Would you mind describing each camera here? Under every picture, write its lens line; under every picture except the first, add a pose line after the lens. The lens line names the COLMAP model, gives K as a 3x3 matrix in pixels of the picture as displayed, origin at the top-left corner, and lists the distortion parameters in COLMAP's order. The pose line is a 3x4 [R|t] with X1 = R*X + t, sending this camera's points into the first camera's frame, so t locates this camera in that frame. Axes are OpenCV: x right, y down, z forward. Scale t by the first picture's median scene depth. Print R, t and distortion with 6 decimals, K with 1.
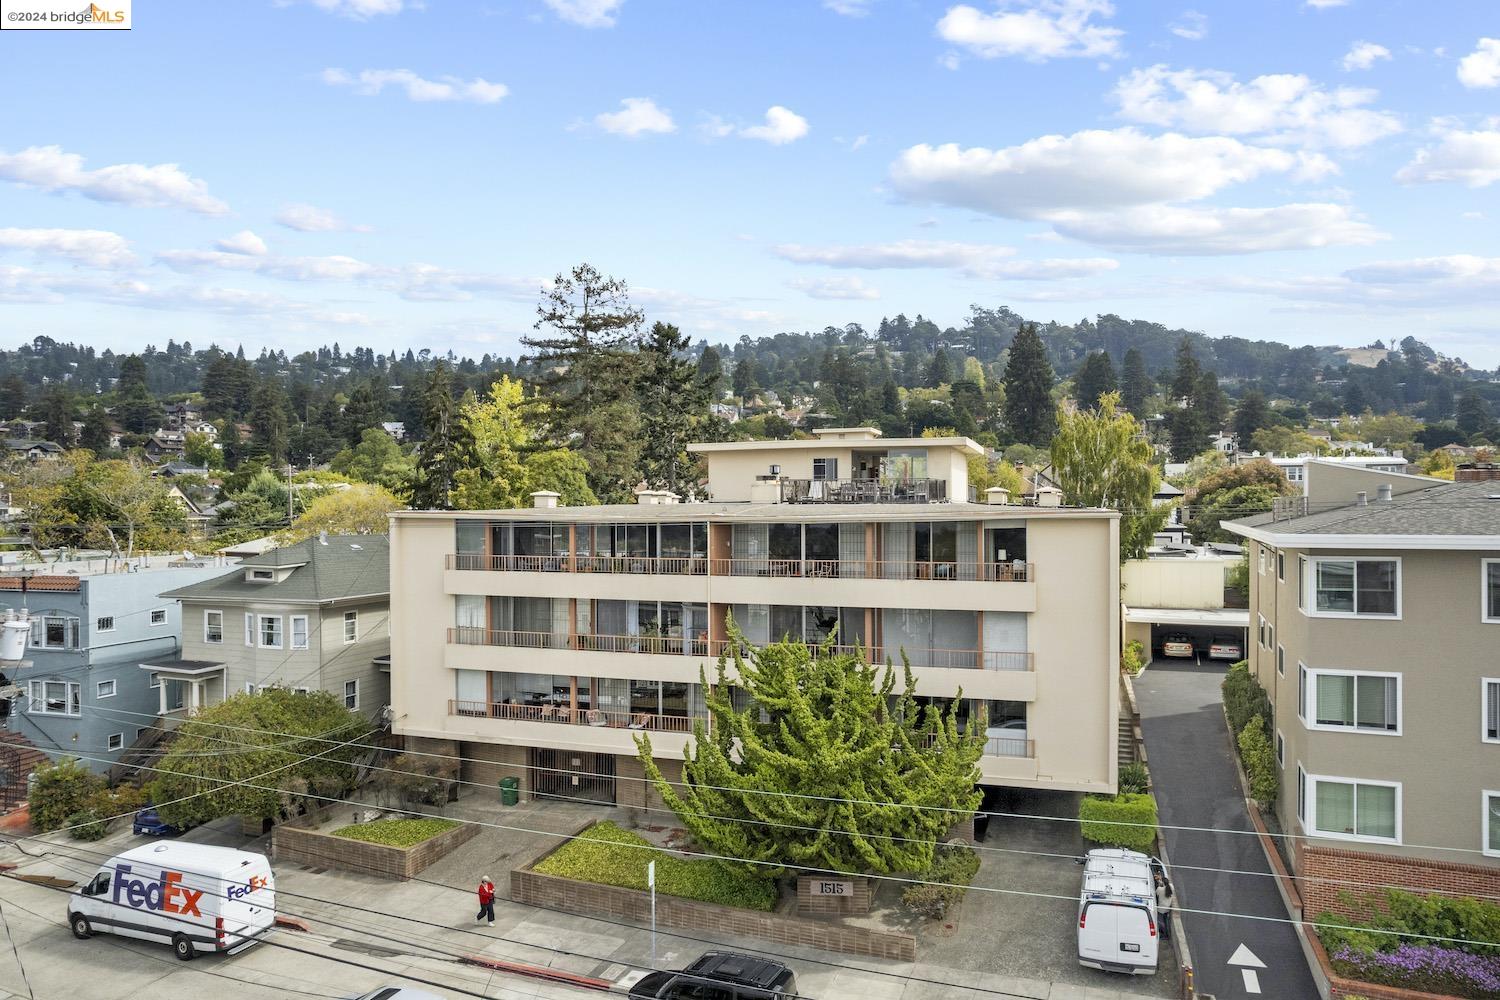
lens RADIAL K [[987.1, 0, 750.0], [0, 987.1, 500.0], [0, 0, 1]] dist [-0.042978, 0.001418]
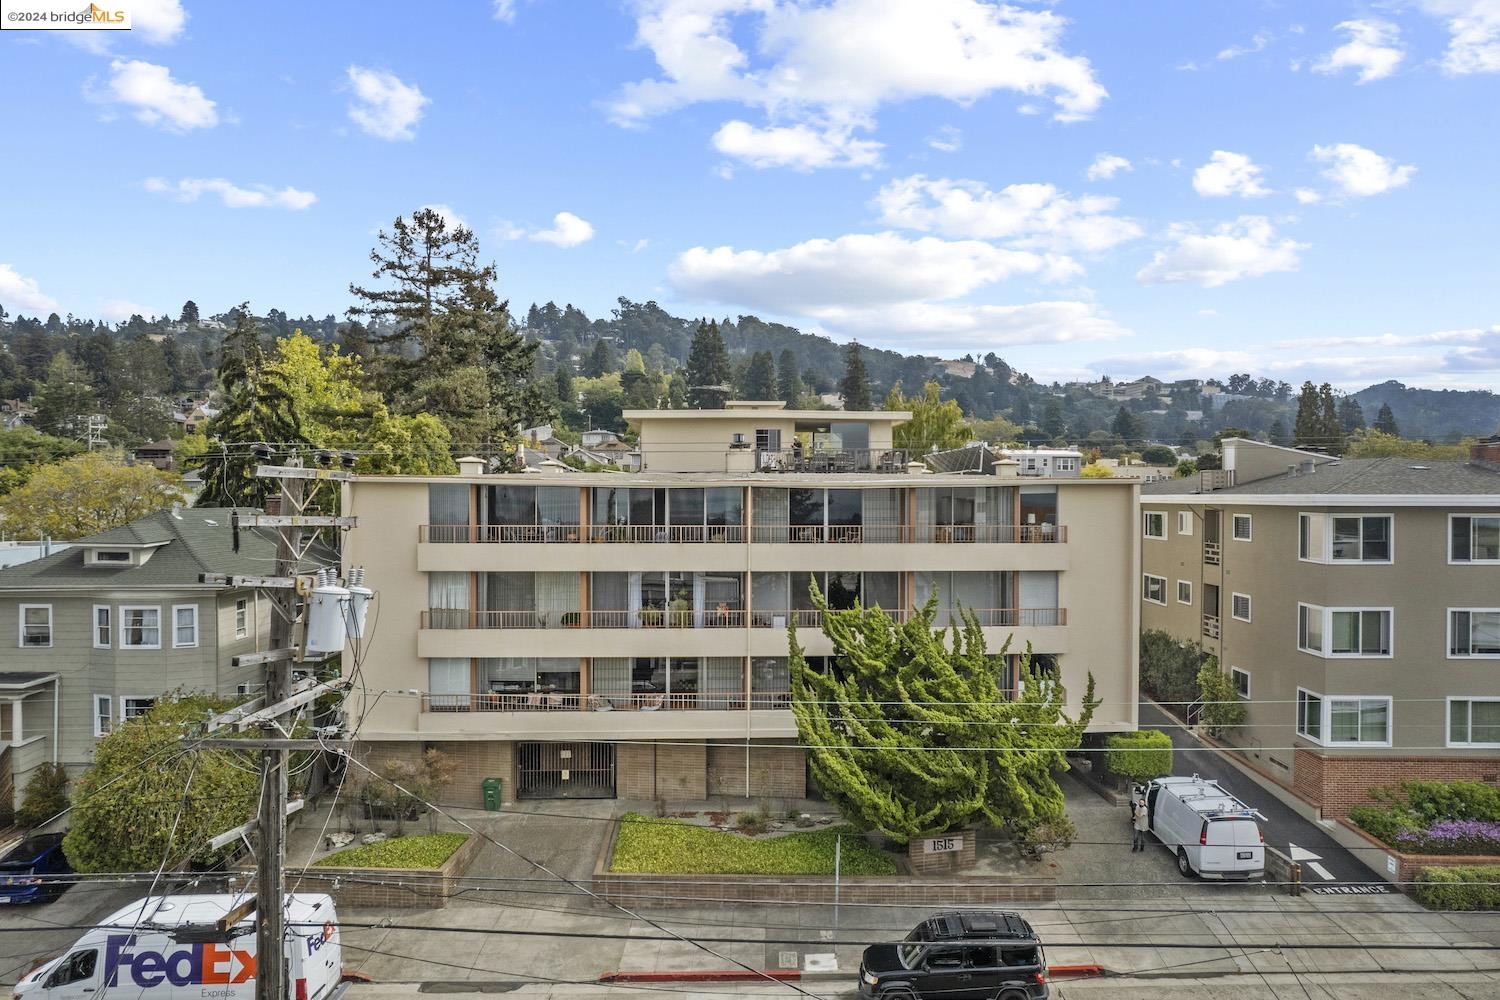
lens RADIAL K [[987.1, 0, 750.0], [0, 987.1, 500.0], [0, 0, 1]] dist [-0.042978, 0.001418]
pose [[0.930443, 0.003689, 0.366417, -0.356390], [-0.006809, 0.999951, 0.007222, 0.025573], [-0.366373, -0.009215, 0.930423, 0.100757]]
